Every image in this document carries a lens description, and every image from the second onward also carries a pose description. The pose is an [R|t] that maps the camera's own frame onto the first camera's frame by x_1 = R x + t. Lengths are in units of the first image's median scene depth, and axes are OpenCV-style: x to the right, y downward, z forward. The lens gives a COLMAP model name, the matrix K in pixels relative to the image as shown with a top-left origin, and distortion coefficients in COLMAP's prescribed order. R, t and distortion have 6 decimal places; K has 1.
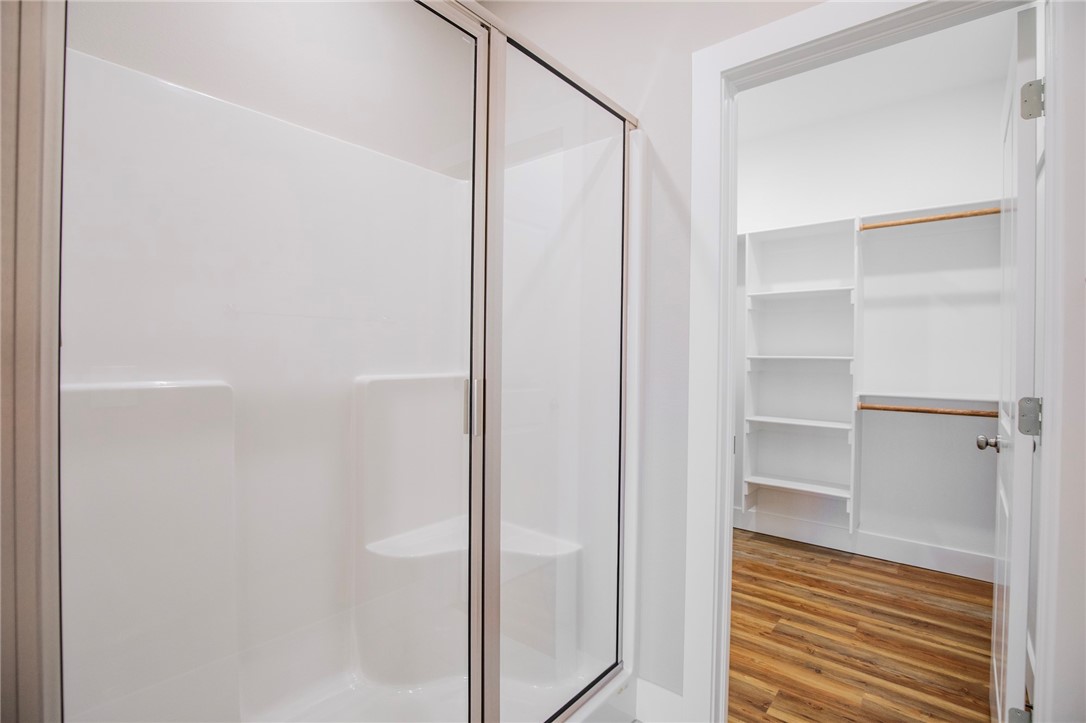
lens RADIAL K [[503.5, 0, 547.2], [0, 503.5, 361.1], [0, 0, 1]] dist [-0.036981, 0.008128]
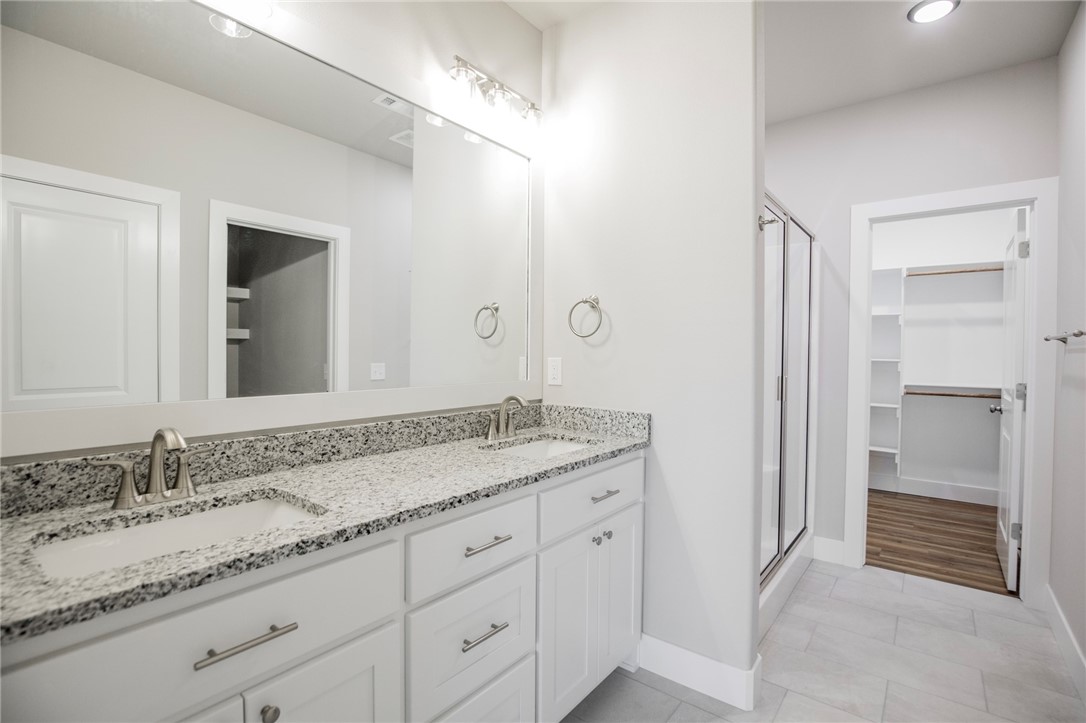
lens RADIAL K [[503.5, 0, 545.5], [0, 503.5, 358.4], [0, 0, 1]] dist [-0.036981, 0.008128]
pose [[0.999637, 0.000957, 0.026916, -0.516243], [-0.001123, 0.999980, 0.006160, -0.021084], [-0.026909, -0.006188, 0.999619, -0.487017]]
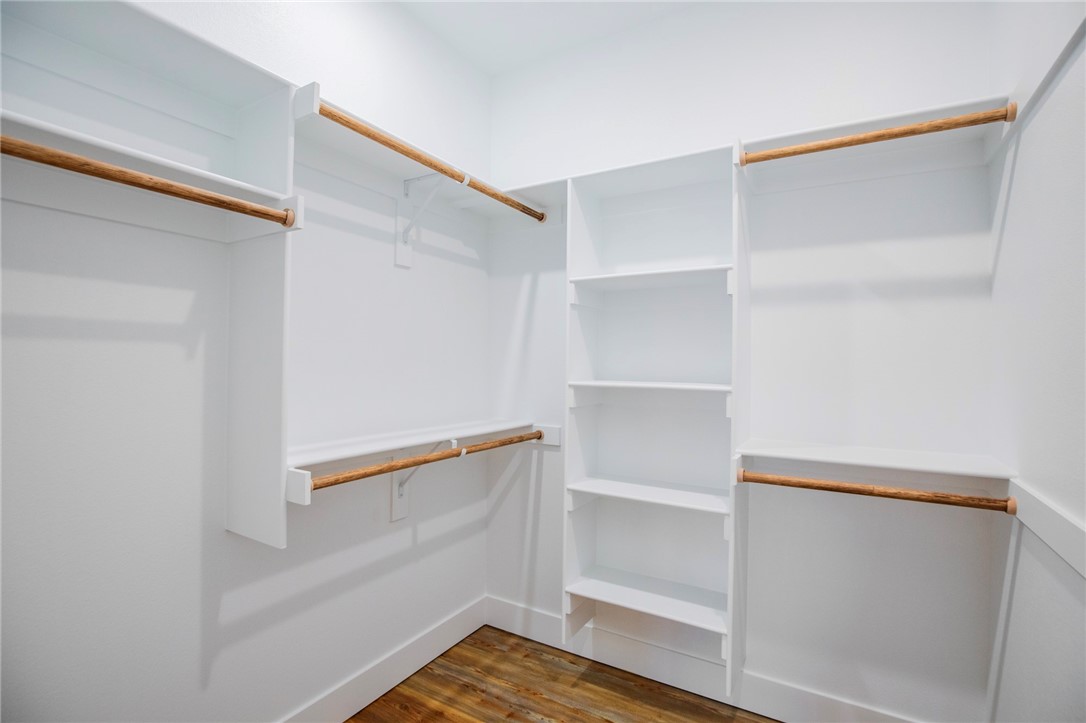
lens RADIAL K [[503.5, 0, 541.5], [0, 503.5, 361.5], [0, 0, 1]] dist [-0.036981, 0.008128]
pose [[0.990248, -0.000168, 0.139315, 0.327957], [0.001372, 0.999963, -0.008551, -0.034134], [-0.139308, 0.008658, 0.990211, 0.473069]]
